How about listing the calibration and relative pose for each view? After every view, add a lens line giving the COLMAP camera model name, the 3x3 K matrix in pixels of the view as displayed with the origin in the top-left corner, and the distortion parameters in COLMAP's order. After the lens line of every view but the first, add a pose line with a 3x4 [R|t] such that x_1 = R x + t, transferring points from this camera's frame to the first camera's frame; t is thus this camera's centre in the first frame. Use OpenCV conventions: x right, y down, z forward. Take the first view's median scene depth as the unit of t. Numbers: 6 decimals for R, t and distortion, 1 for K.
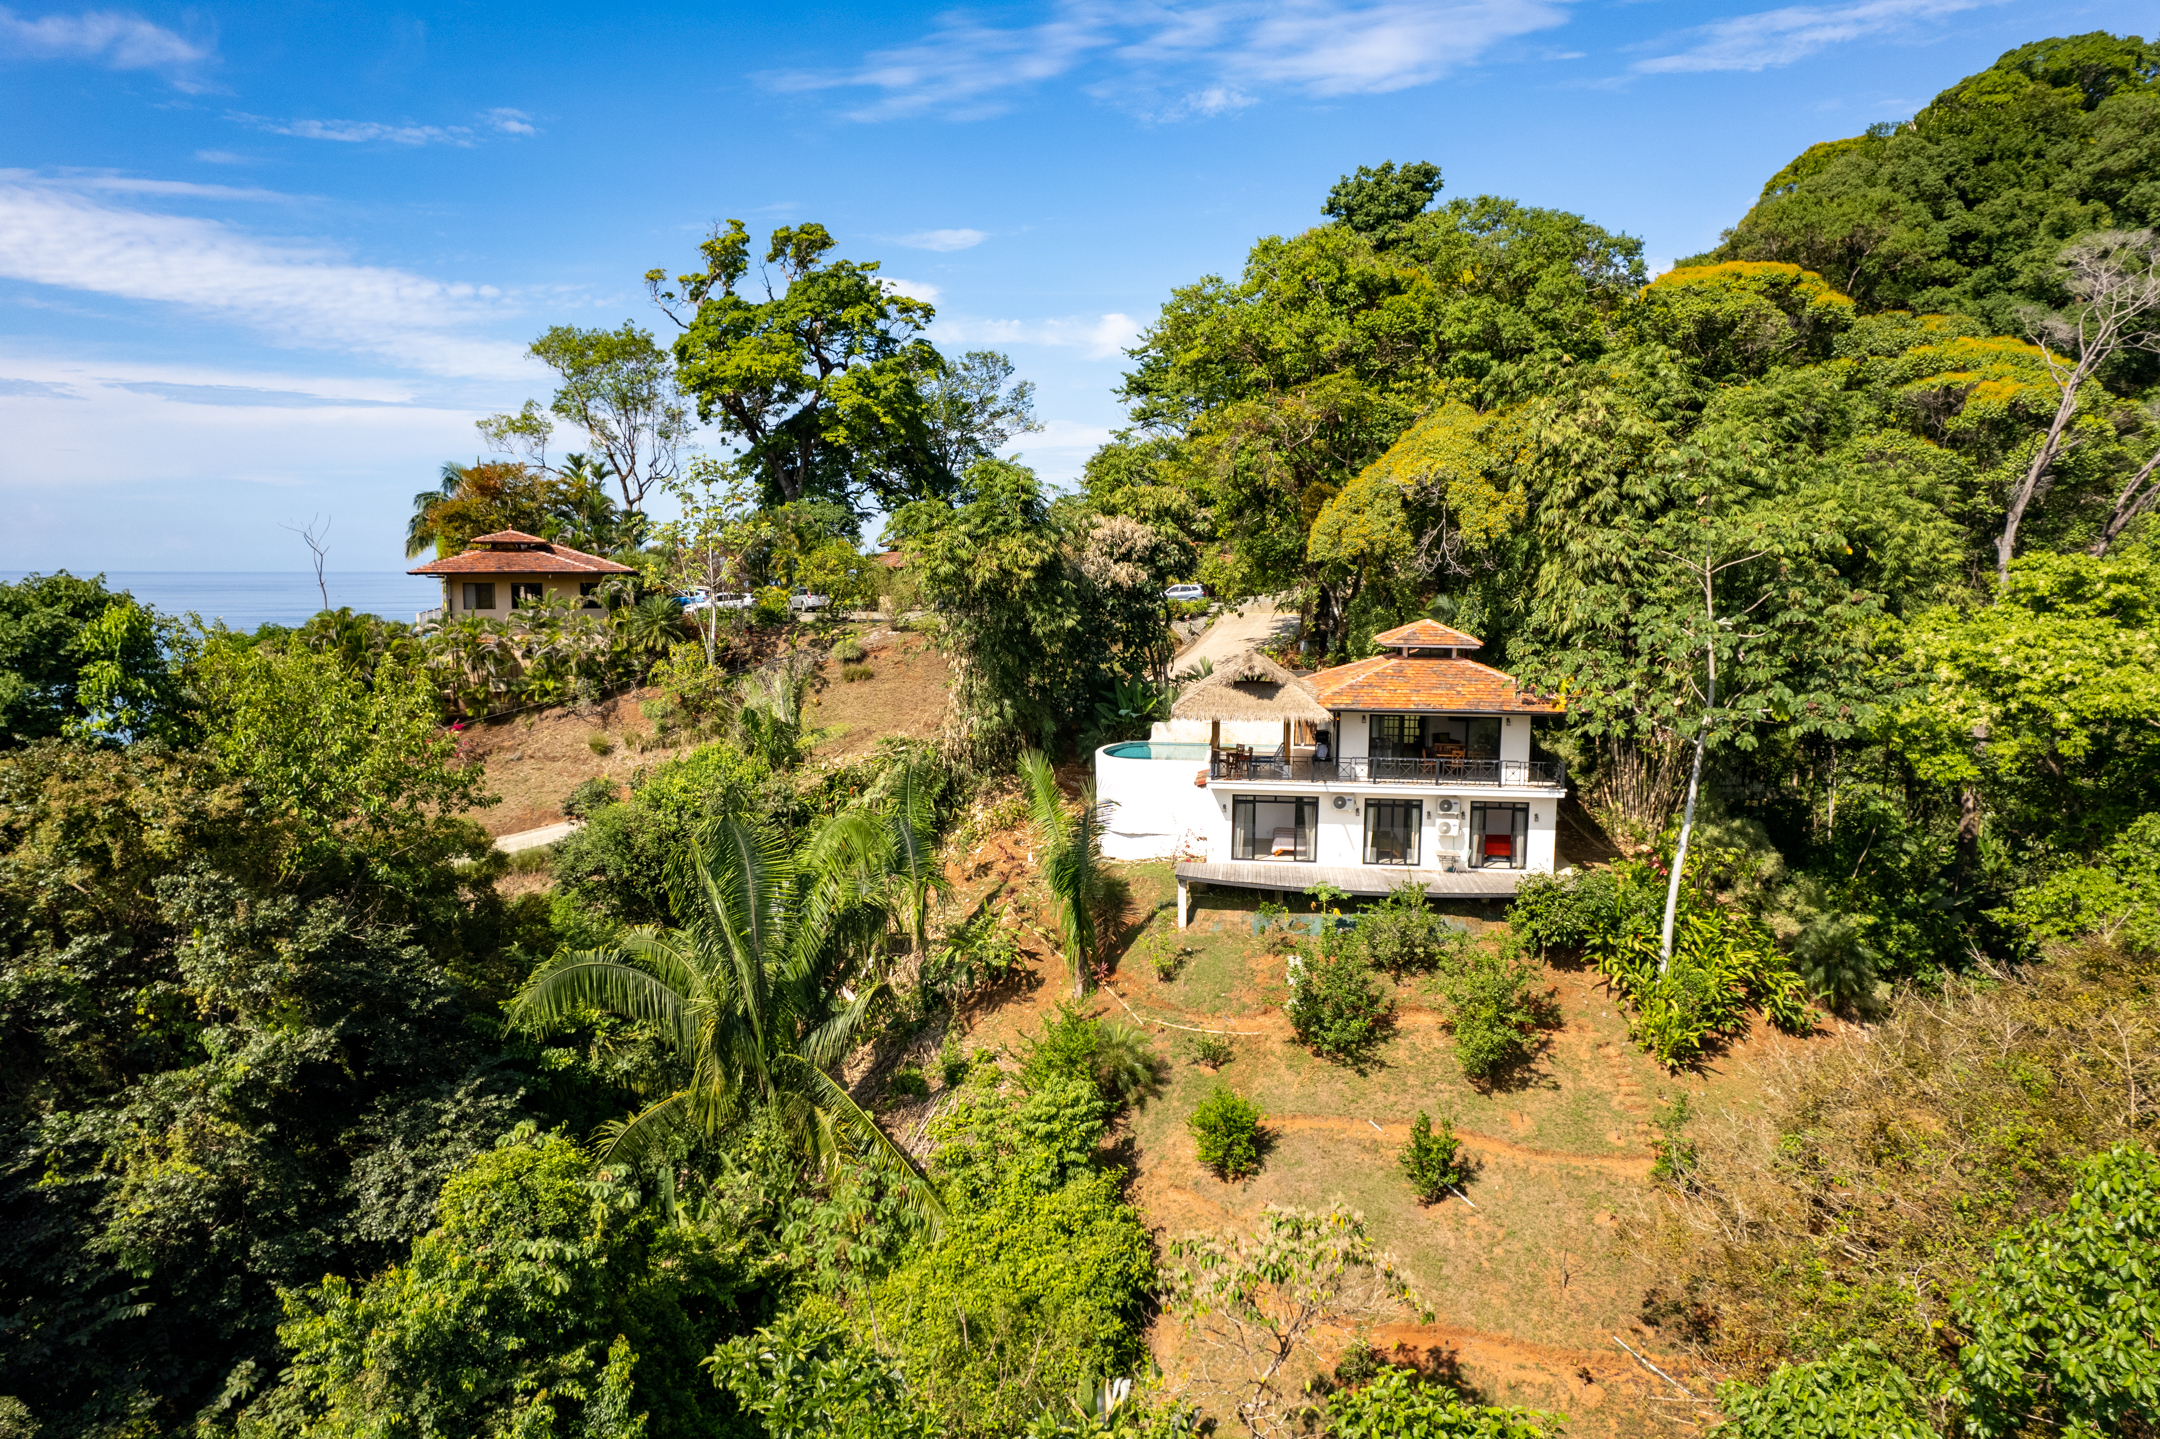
lens RADIAL K [[1355.8, 0, 1079.9], [0, 1355.8, 749.7], [0, 0, 1]] dist [-0.041916, 0.001731]
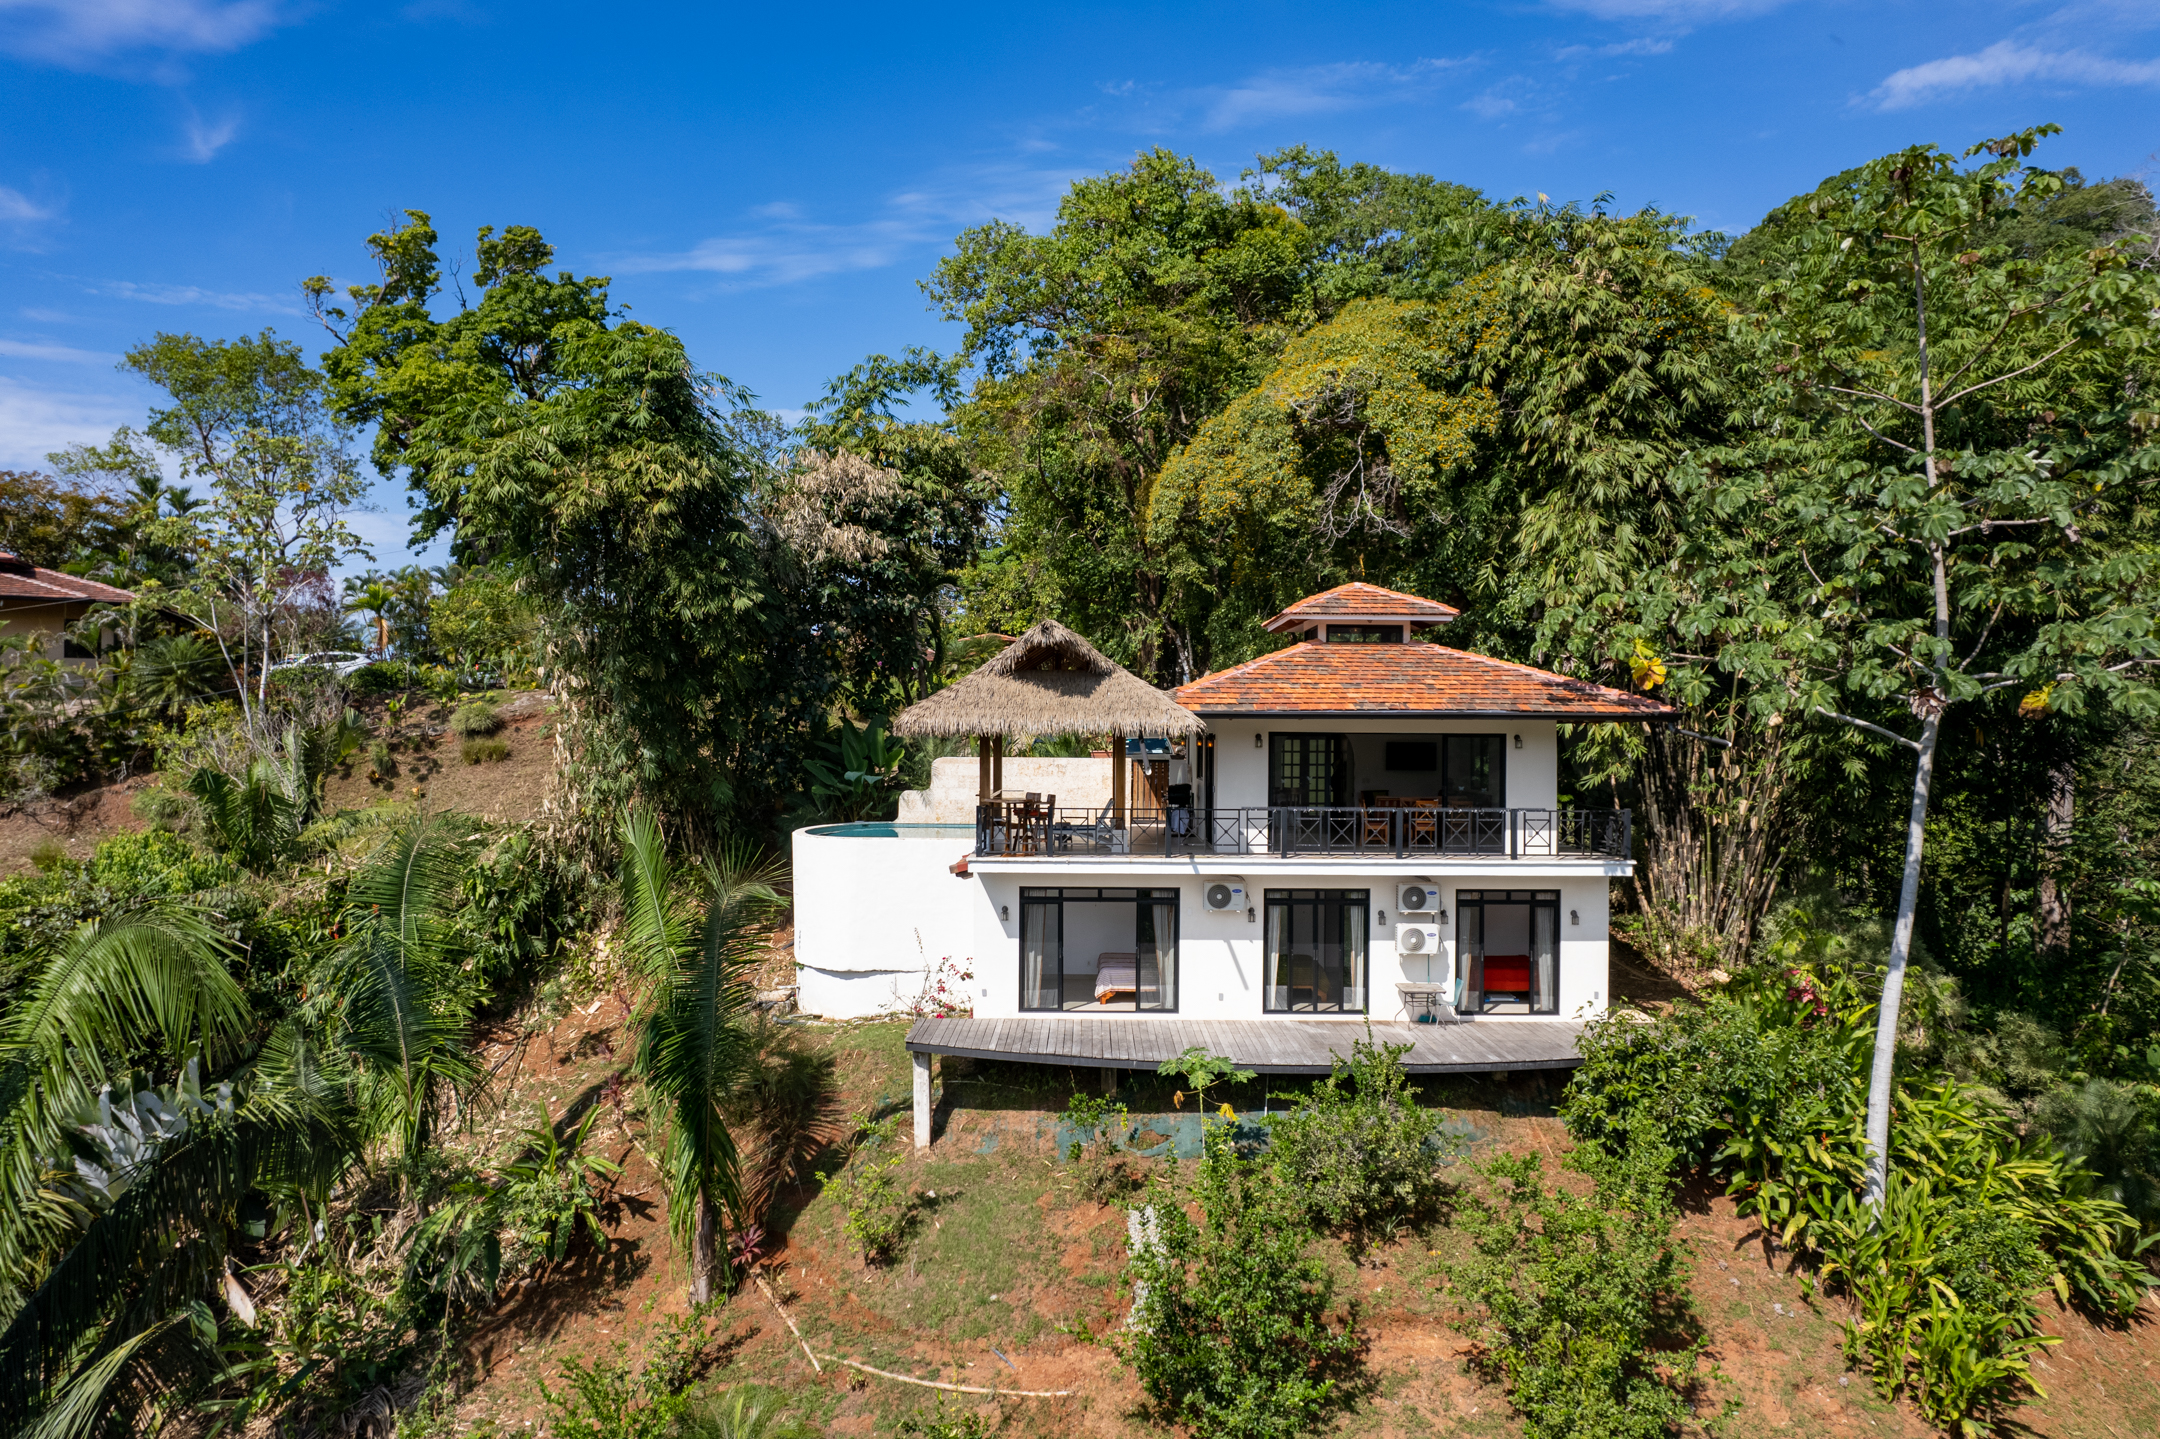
lens RADIAL K [[1382.9, 0, 1074.3], [0, 1382.9, 717.1], [0, 0, 1]] dist [-0.086572, 0.083613]
pose [[0.993314, 0.000983, 0.115437, 0.070894], [0.016226, 0.988847, -0.148047, 0.047183], [-0.114295, 0.148930, 0.982220, 0.450993]]
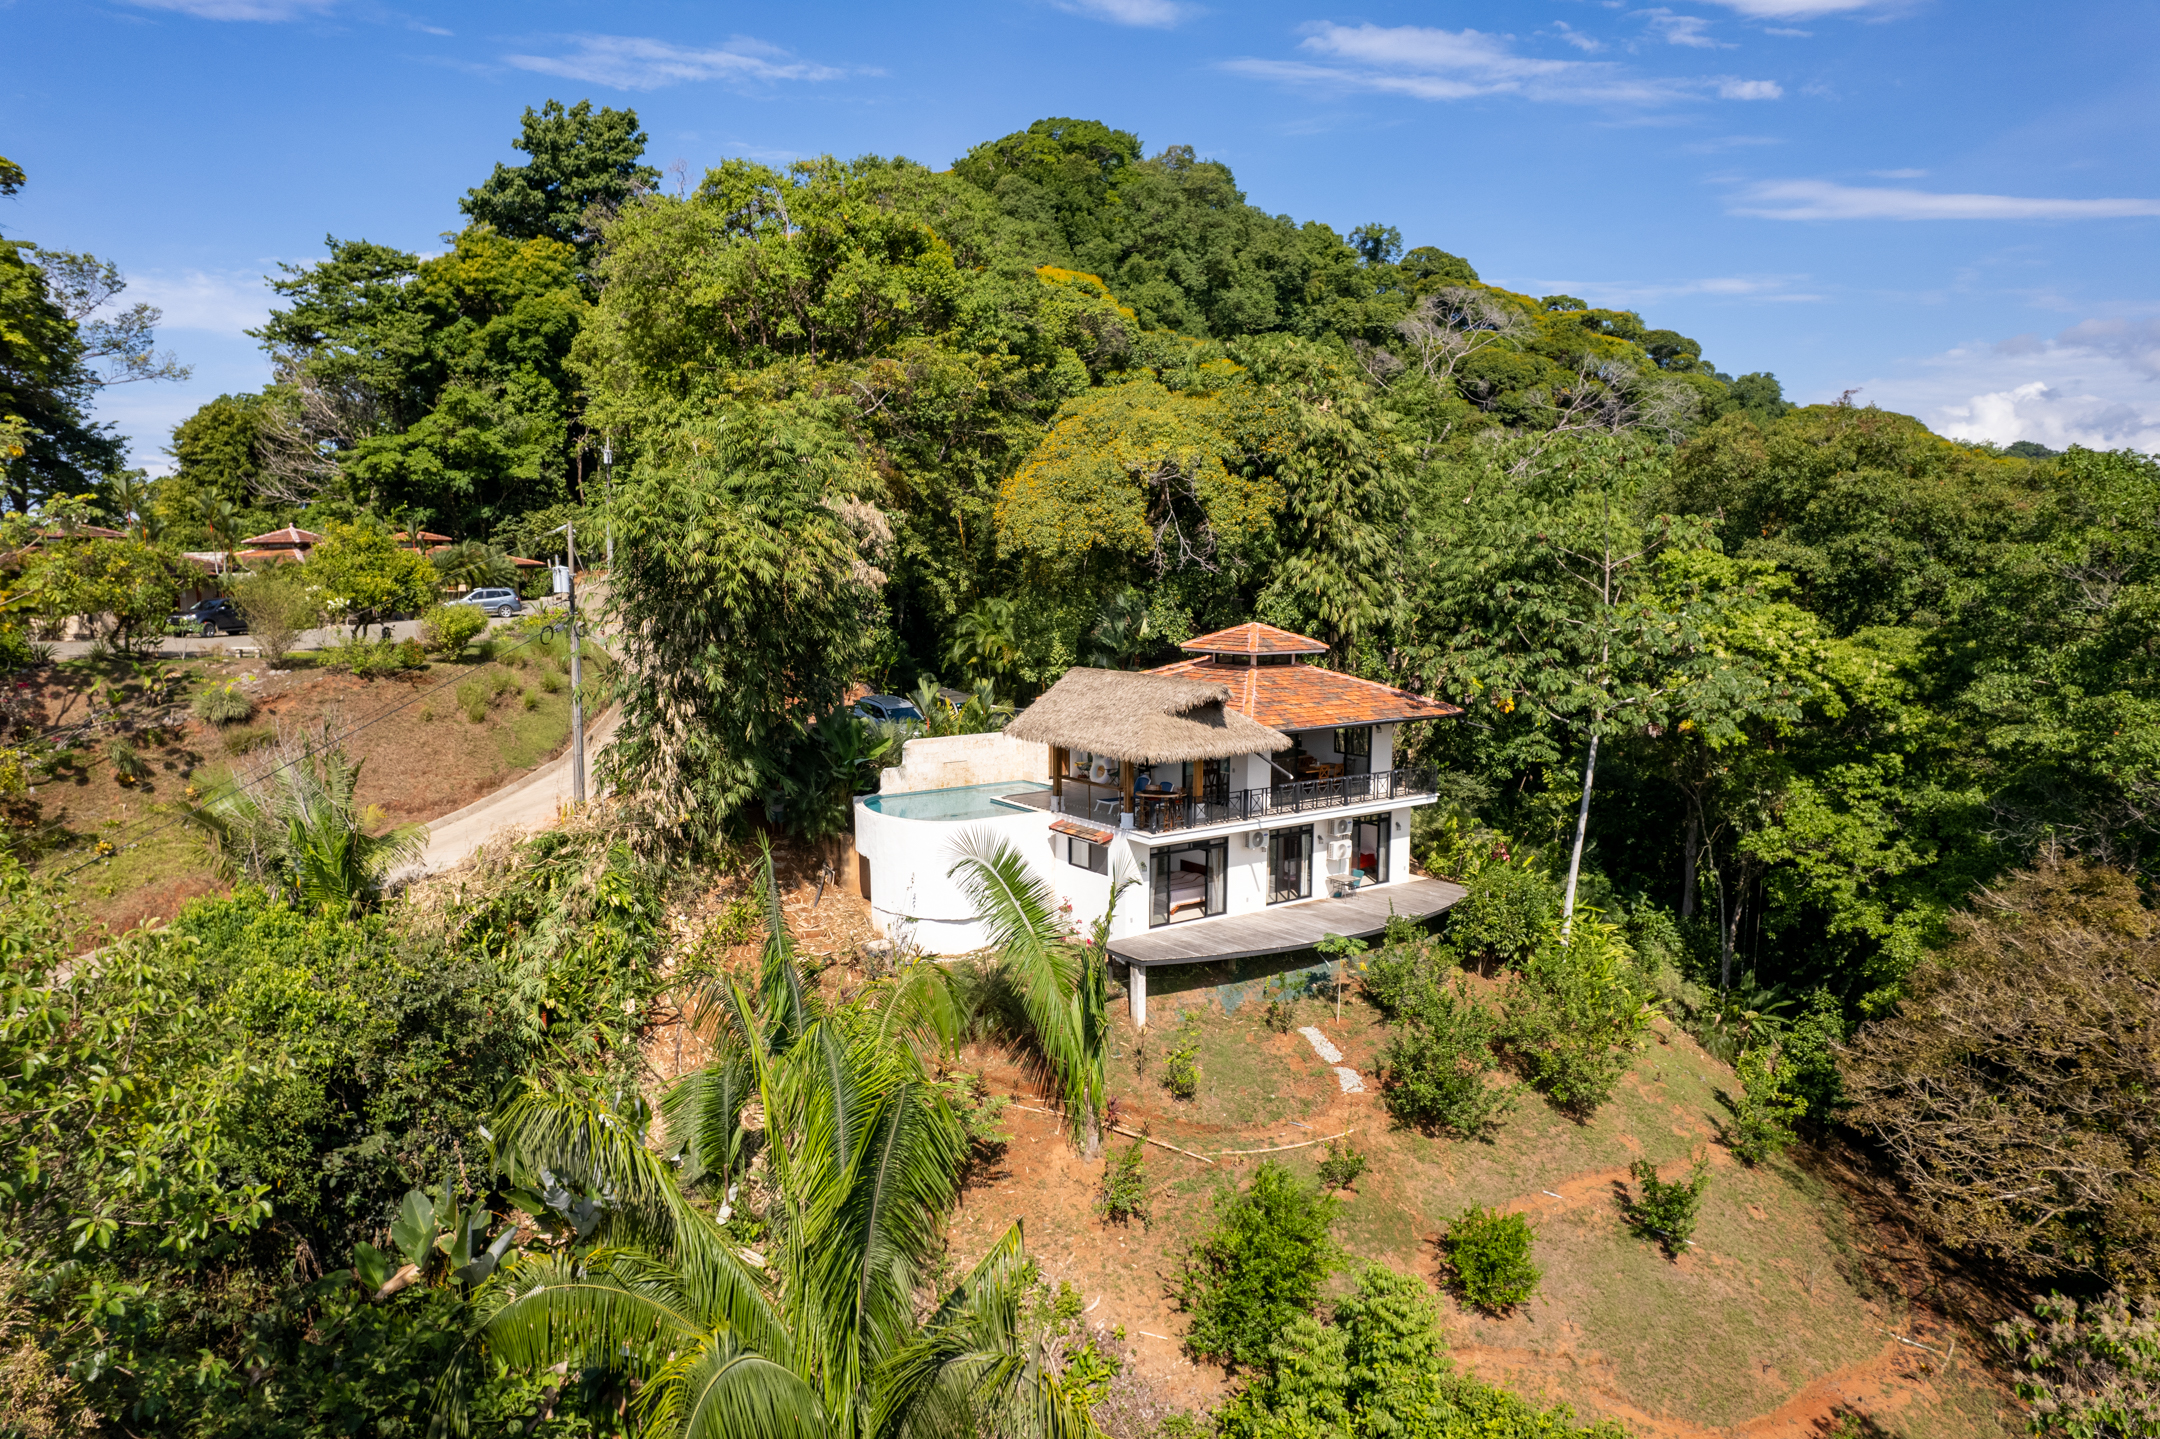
lens RADIAL K [[1351.9, 0, 1005.4], [0, 1351.9, 721.5], [0, 0, 1]] dist [0.002625, 0.026714]
pose [[0.749011, -0.083118, 0.657324, -0.473240], [0.094644, 0.995348, 0.018016, -0.064220], [-0.655763, 0.048718, 0.753393, 0.442656]]
